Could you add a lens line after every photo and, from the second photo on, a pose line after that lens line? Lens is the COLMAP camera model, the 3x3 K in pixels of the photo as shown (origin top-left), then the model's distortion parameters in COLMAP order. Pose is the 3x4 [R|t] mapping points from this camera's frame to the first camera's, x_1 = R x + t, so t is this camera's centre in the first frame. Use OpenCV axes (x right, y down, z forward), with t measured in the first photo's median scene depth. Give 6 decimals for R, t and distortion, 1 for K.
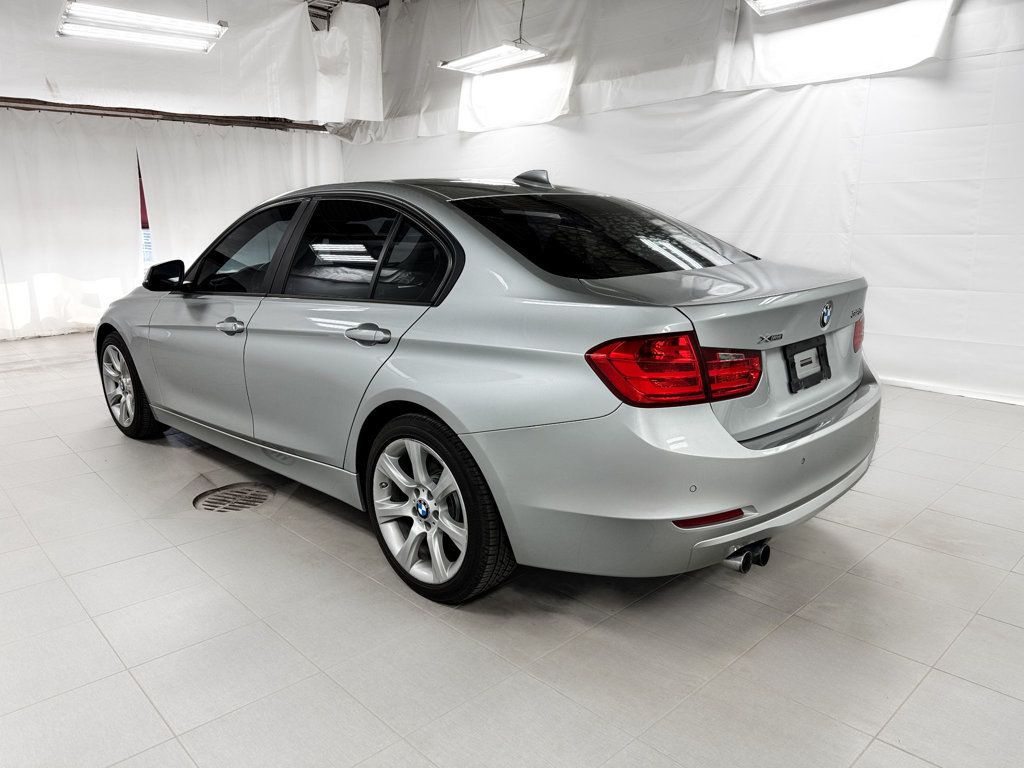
lens RADIAL K [[735.0, 0, 511.0], [0, 735.0, 386.9], [0, 0, 1]] dist [0.031561, -0.027919]
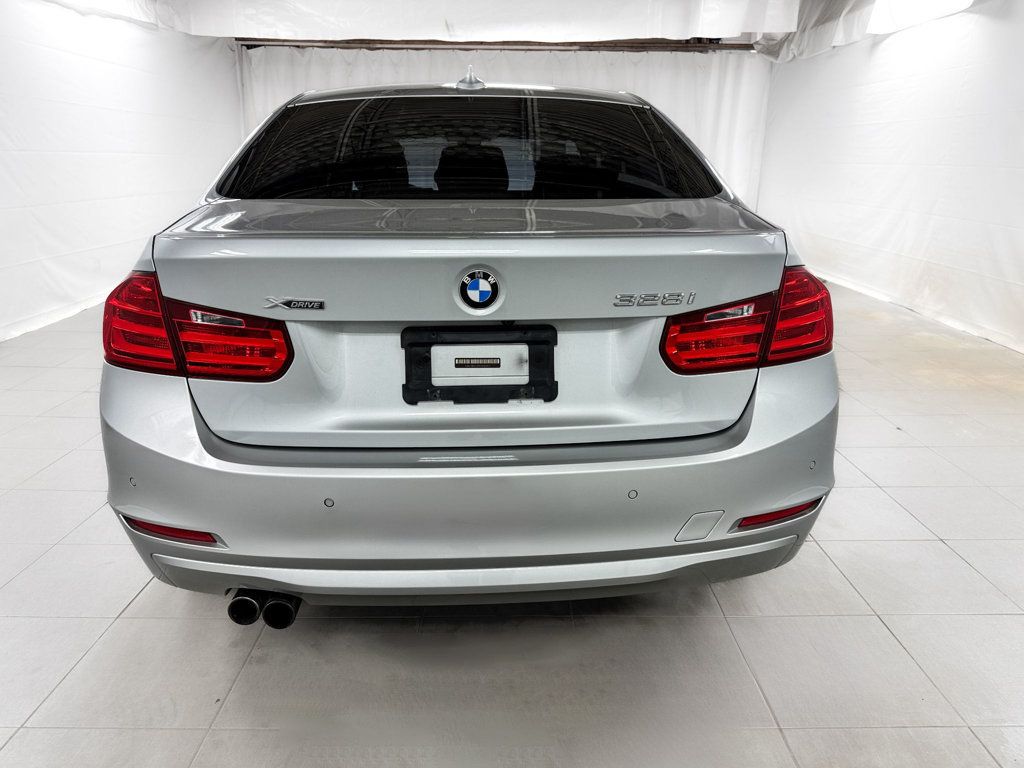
lens RADIAL K [[735.0, 0, 509.4], [0, 735.0, 385.9], [0, 0, 1]] dist [0.031561, -0.027919]
pose [[0.739481, 0.214218, -0.638184, 0.263918], [-0.163907, 0.976782, 0.137952, -0.033272], [0.652918, 0.002590, 0.757424, 0.179853]]
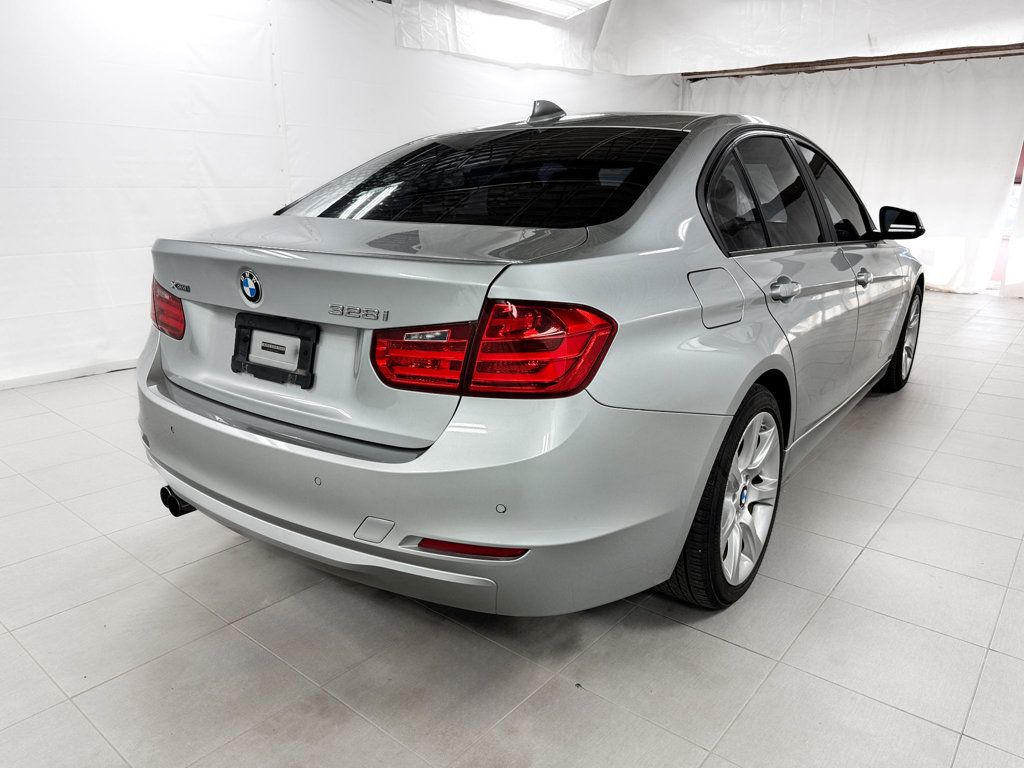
lens RADIAL K [[735.0, 0, 504.7], [0, 735.0, 387.4], [0, 0, 1]] dist [0.031561, -0.027919]
pose [[0.143016, 0.280415, -0.949165, 0.377890], [-0.230797, 0.942032, 0.243532, -0.076022], [0.962434, 0.184235, 0.199445, 0.353214]]
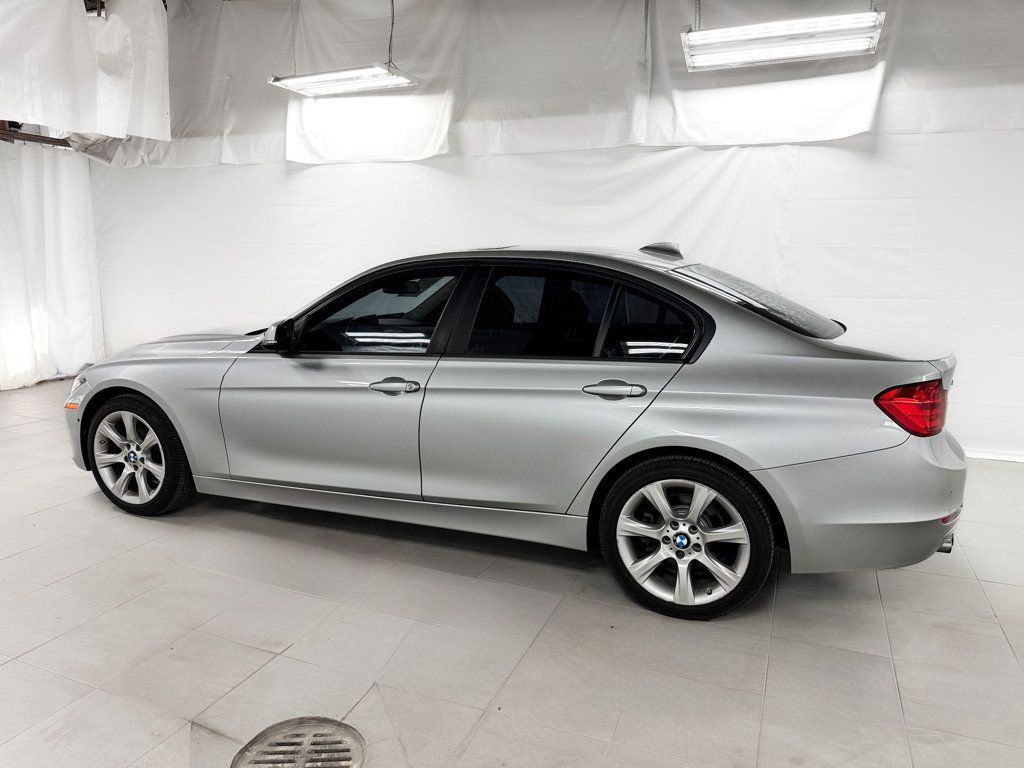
lens RADIAL K [[735.0, 0, 515.4], [0, 735.0, 384.4], [0, 0, 1]] dist [0.031561, -0.027919]
pose [[0.910370, -0.050679, 0.410679, -0.218986], [0.071609, 0.996792, -0.035734, -0.057872], [-0.407551, 0.061940, 0.911079, 0.181401]]
